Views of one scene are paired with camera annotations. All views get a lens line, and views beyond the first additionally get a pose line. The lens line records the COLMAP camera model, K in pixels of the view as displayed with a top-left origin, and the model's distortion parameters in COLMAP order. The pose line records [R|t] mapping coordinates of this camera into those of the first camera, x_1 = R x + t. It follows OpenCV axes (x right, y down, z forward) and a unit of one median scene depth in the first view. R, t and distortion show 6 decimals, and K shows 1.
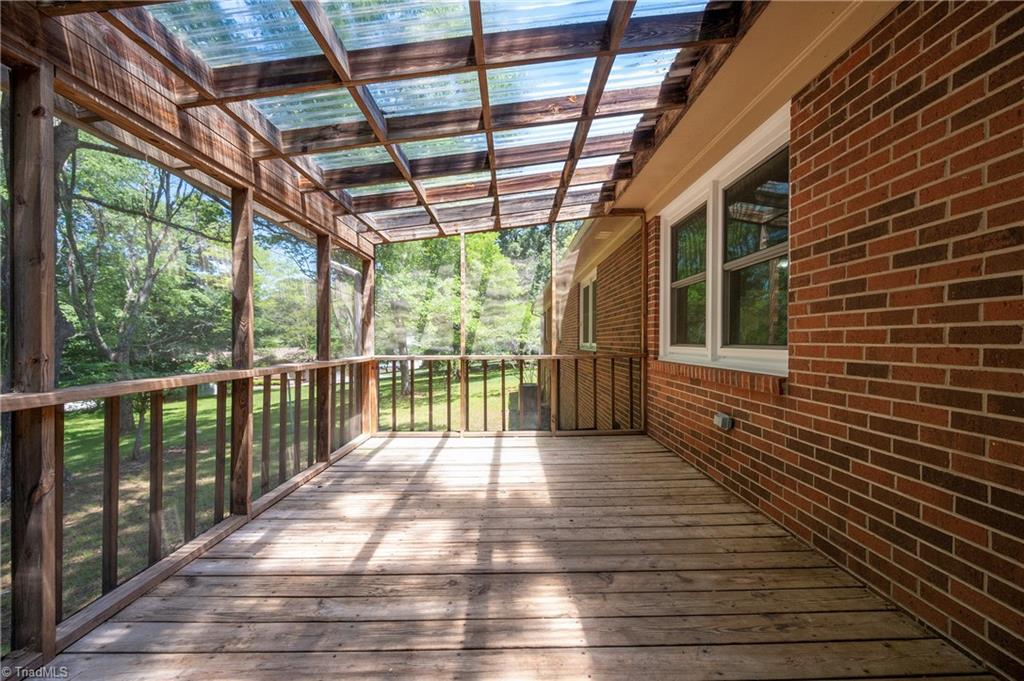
lens RADIAL K [[402.5, 0, 512.0], [0, 402.5, 340.5], [0, 0, 1]] dist [-0.000531, -0.000015]
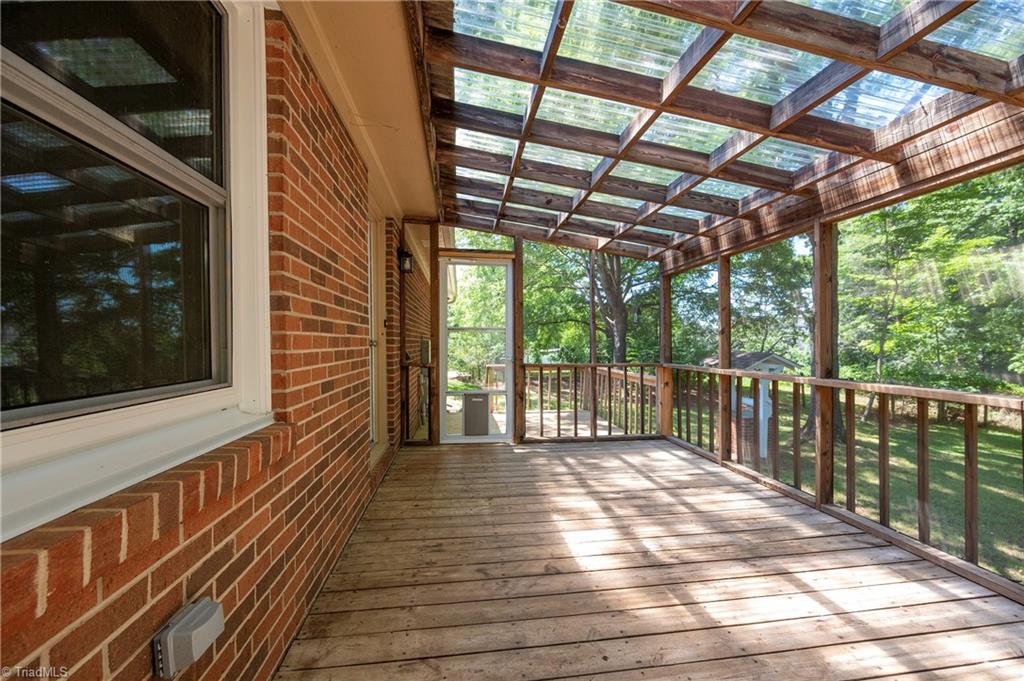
lens RADIAL K [[402.5, 0, 512.0], [0, 402.5, 340.5], [0, 0, 1]] dist [-0.000531, -0.000015]
pose [[-0.991934, 0.003558, -0.126706, 0.469347], [0.003261, 0.999991, 0.002545, -0.053831], [0.126714, 0.002112, -0.991937, 2.047344]]
